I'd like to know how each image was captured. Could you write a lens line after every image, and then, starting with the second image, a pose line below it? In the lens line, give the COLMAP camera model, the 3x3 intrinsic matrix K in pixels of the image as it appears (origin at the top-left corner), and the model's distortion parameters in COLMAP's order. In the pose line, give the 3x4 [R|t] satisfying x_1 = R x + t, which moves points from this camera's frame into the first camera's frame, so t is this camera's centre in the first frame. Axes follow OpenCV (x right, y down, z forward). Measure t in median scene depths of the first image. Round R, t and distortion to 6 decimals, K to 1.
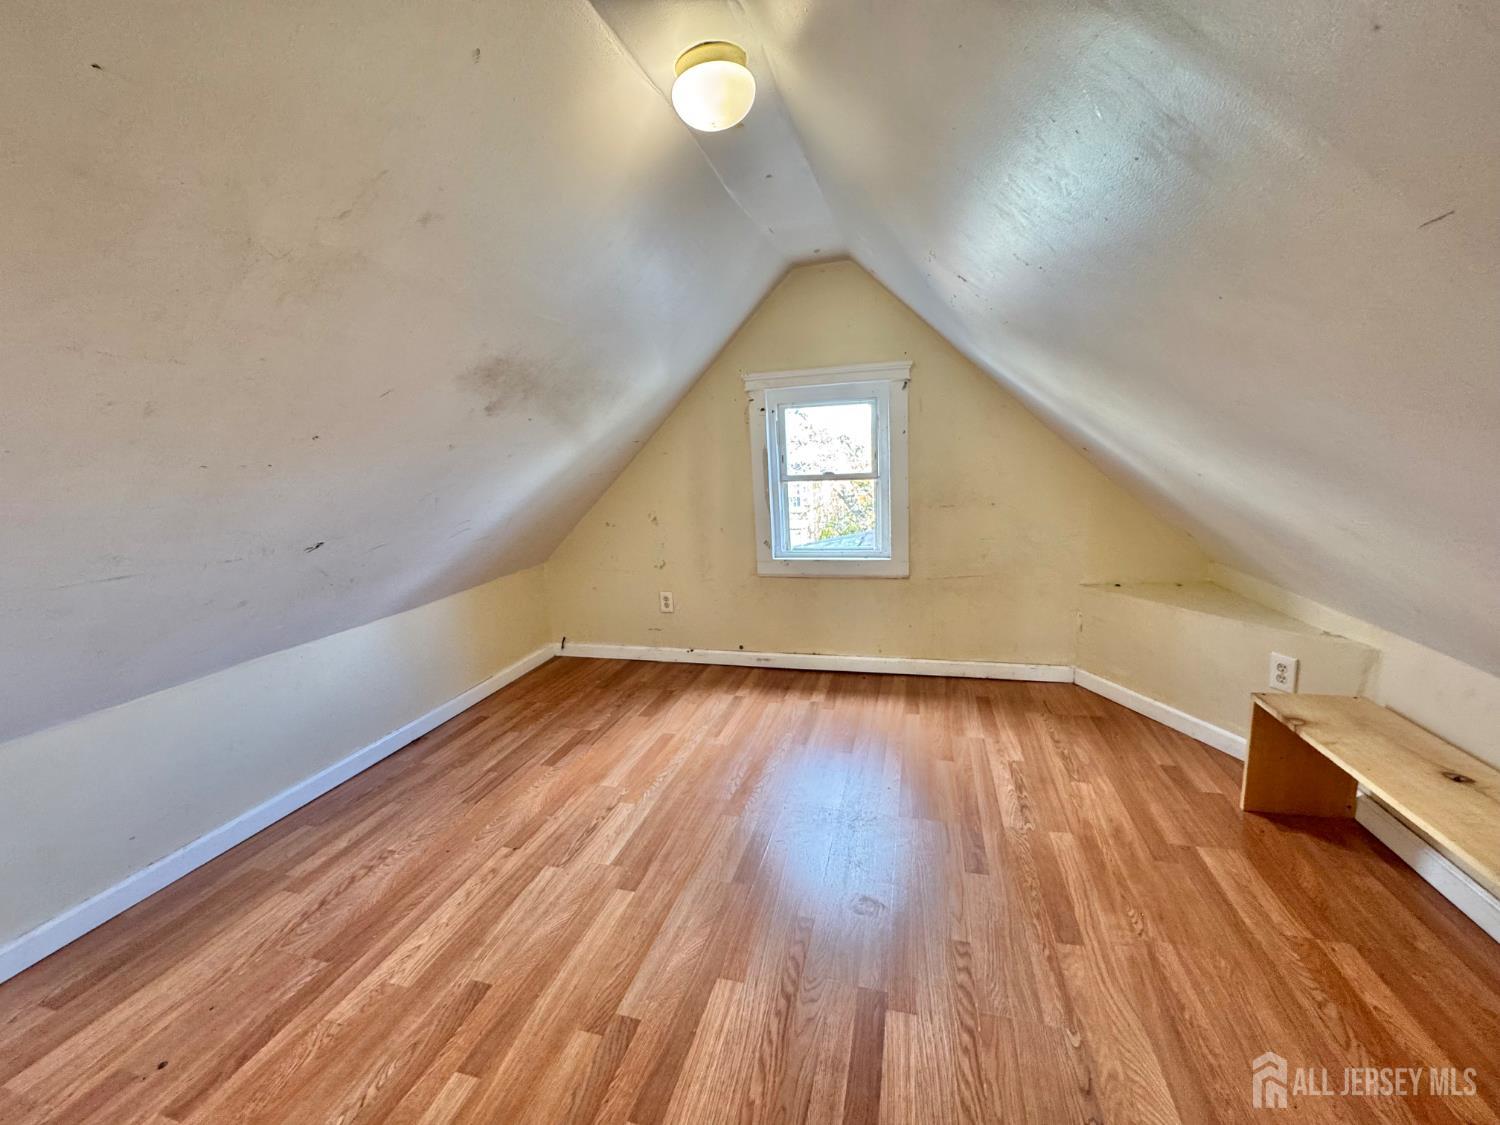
lens RADIAL K [[595.6, 0, 750.6], [0, 595.6, 562.5], [0, 0, 1]] dist [-0.000391, -0.000064]
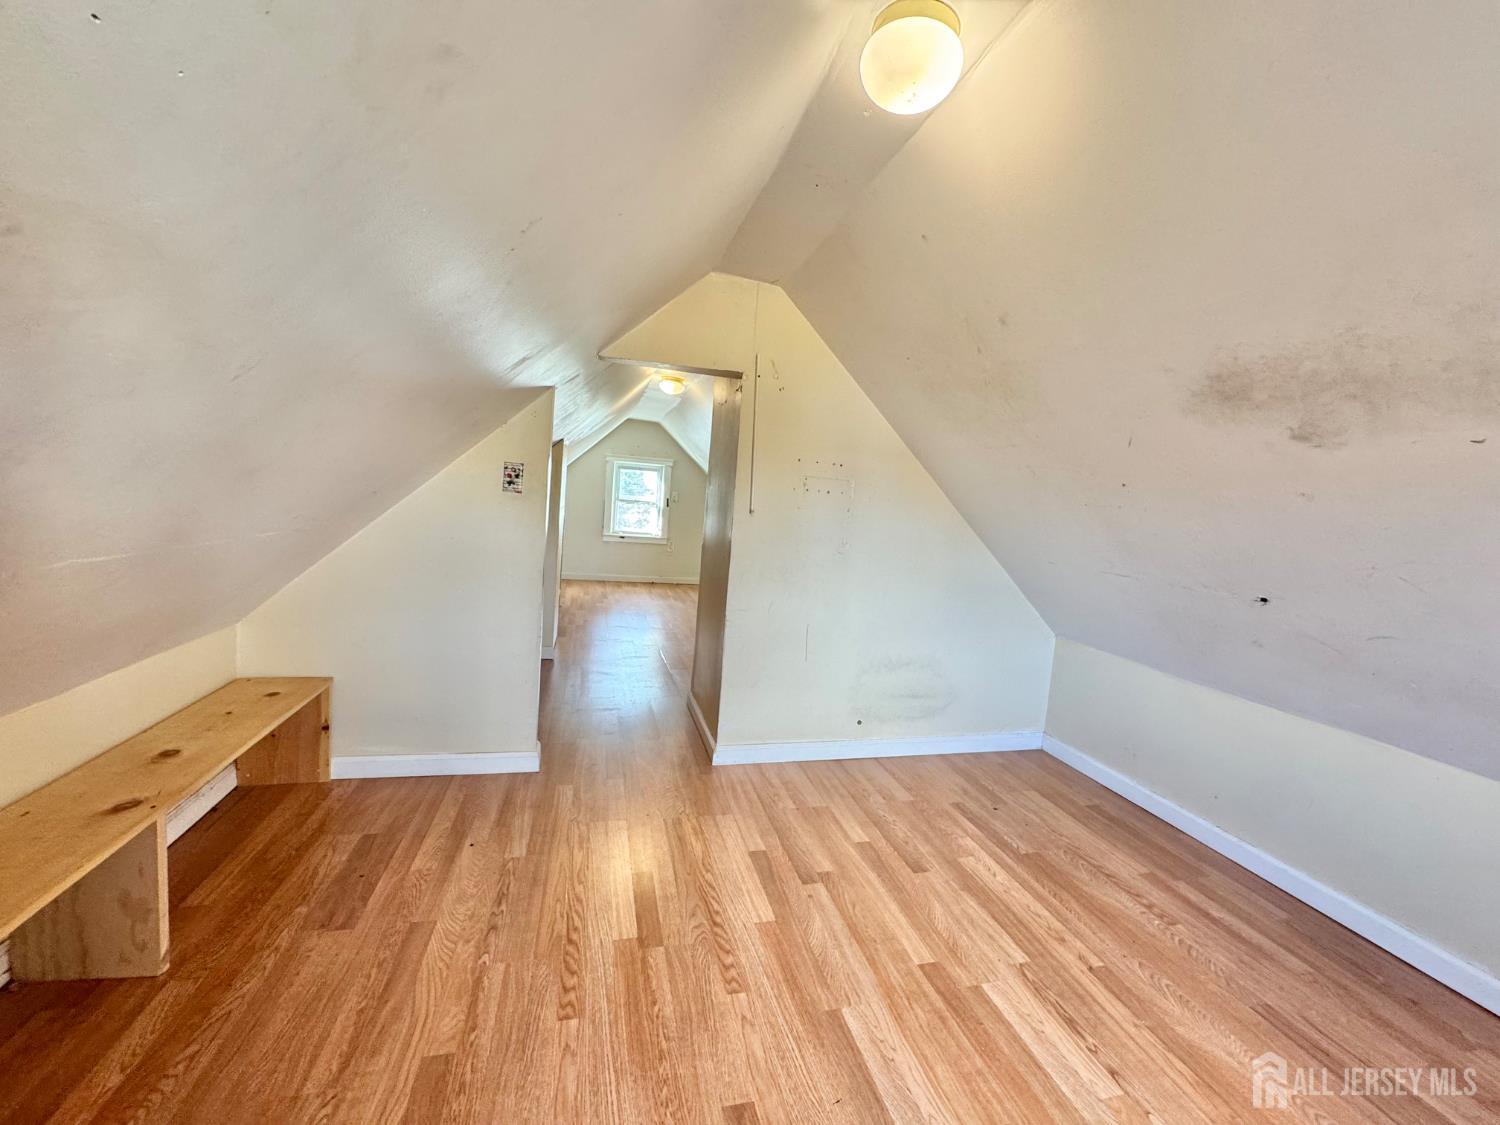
lens RADIAL K [[595.6, 0, 753.4], [0, 595.6, 557.2], [0, 0, 1]] dist [-0.000391, -0.000064]
pose [[-0.860842, 0.037525, -0.507487, 0.501251], [-0.122666, 0.952567, 0.278511, -0.293956], [0.493867, 0.302005, -0.815407, 1.533049]]
